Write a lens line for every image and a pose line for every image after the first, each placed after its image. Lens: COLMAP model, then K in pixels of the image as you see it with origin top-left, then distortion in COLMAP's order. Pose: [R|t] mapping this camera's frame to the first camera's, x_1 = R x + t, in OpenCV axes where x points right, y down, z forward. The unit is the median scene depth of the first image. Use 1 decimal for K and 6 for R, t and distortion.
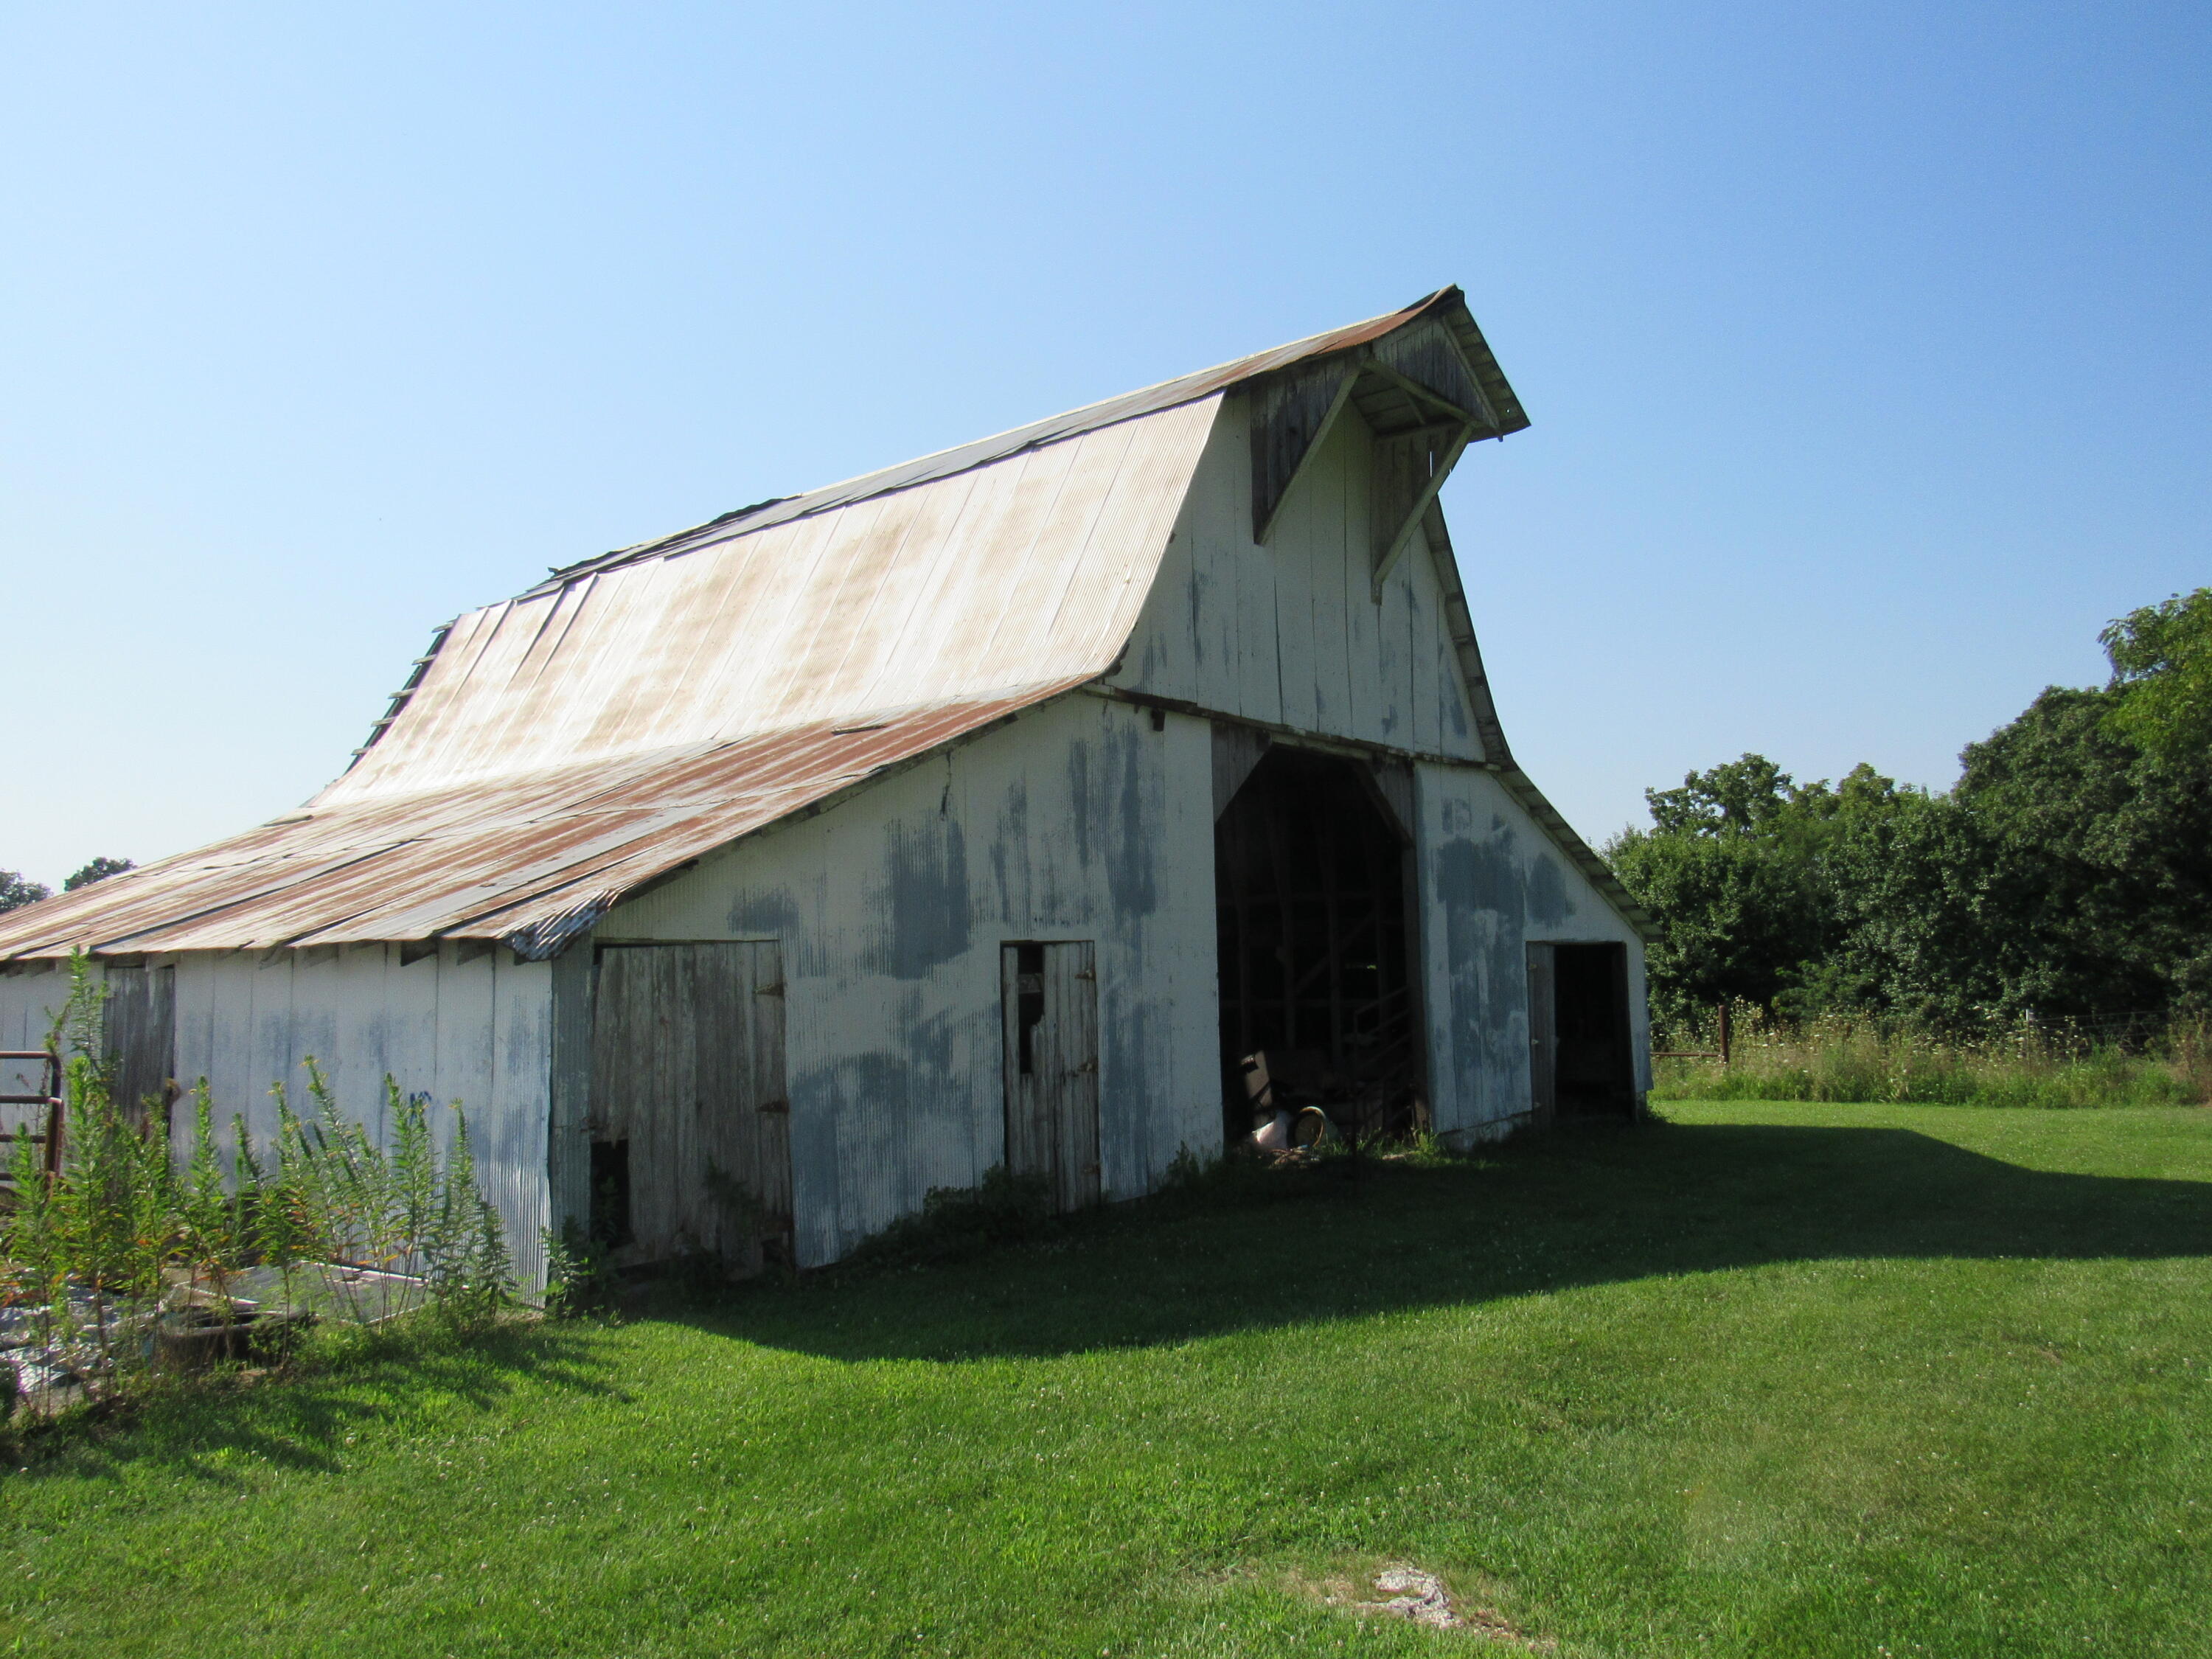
lens RADIAL K [[1580.1, 0, 1106.0], [0, 1580.1, 829.5], [0, 0, 1]] dist [-0.027628, 0.001983]
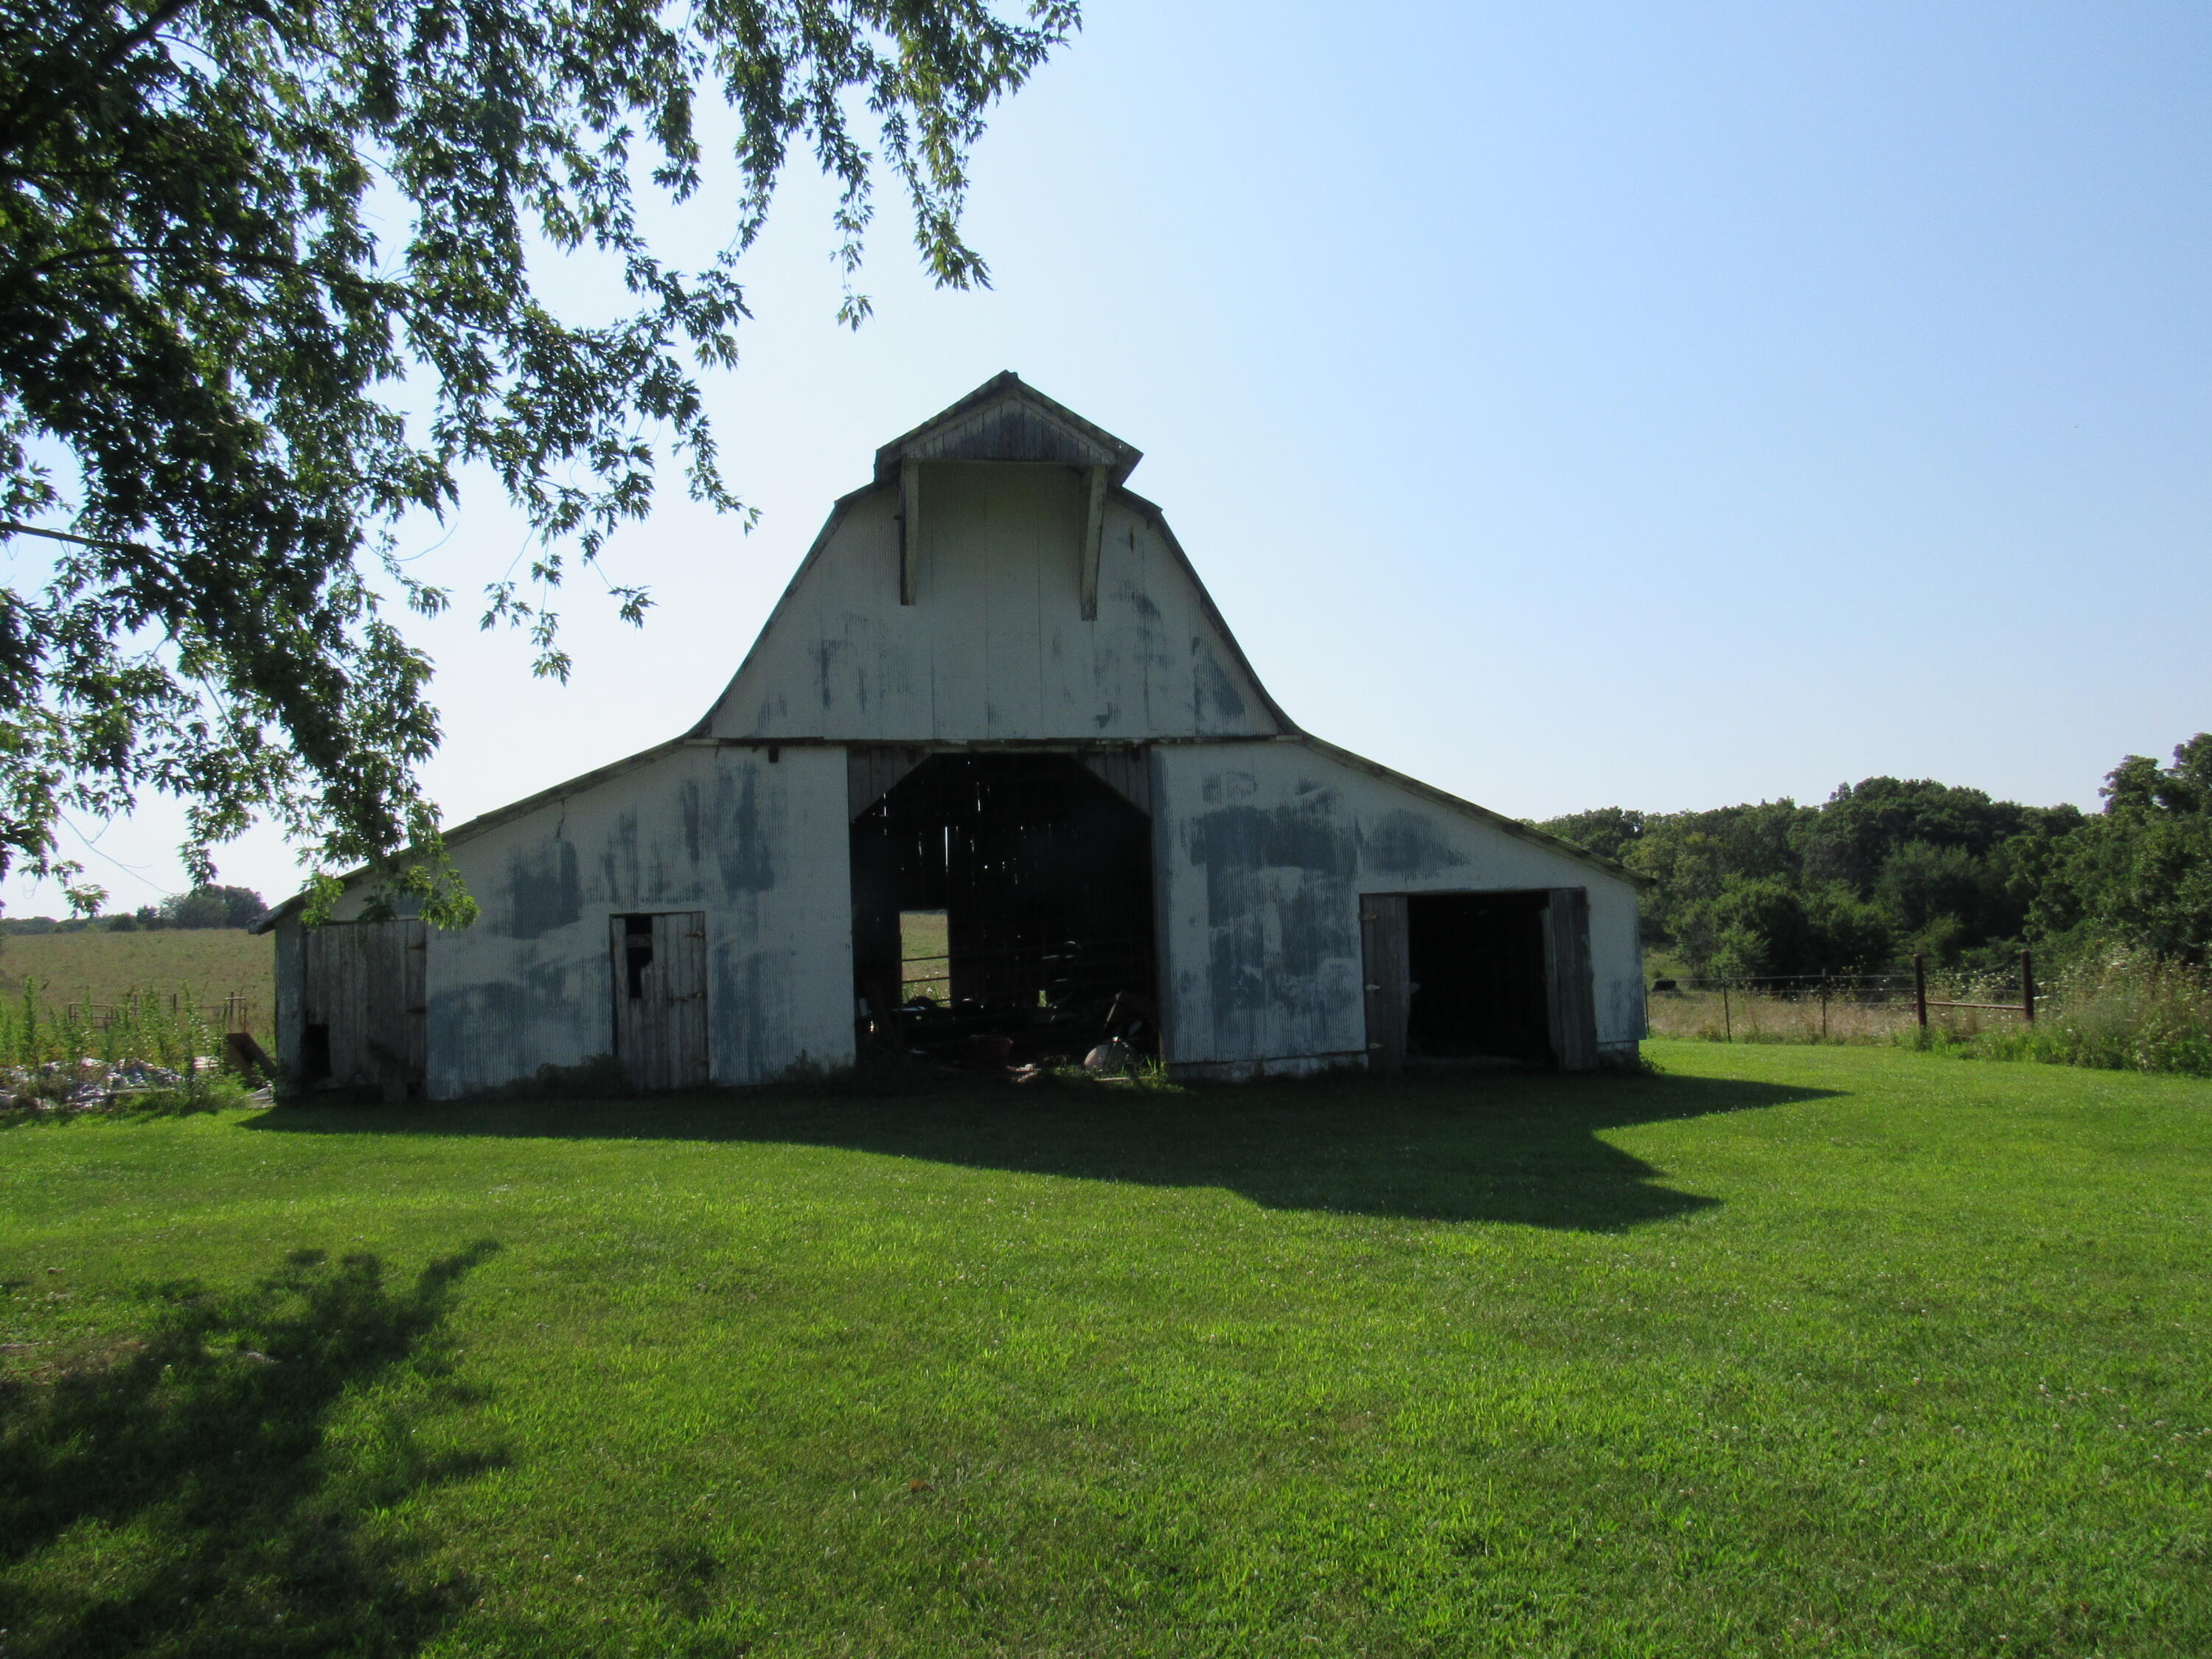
lens RADIAL K [[1580.1, 0, 1106.0], [0, 1580.1, 829.5], [0, 0, 1]] dist [-0.027628, 0.001983]
pose [[0.764865, -0.036171, -0.643174, 1.187579], [0.069632, 0.997215, 0.026726, -0.019575], [0.640416, -0.065227, 0.765253, 0.100409]]
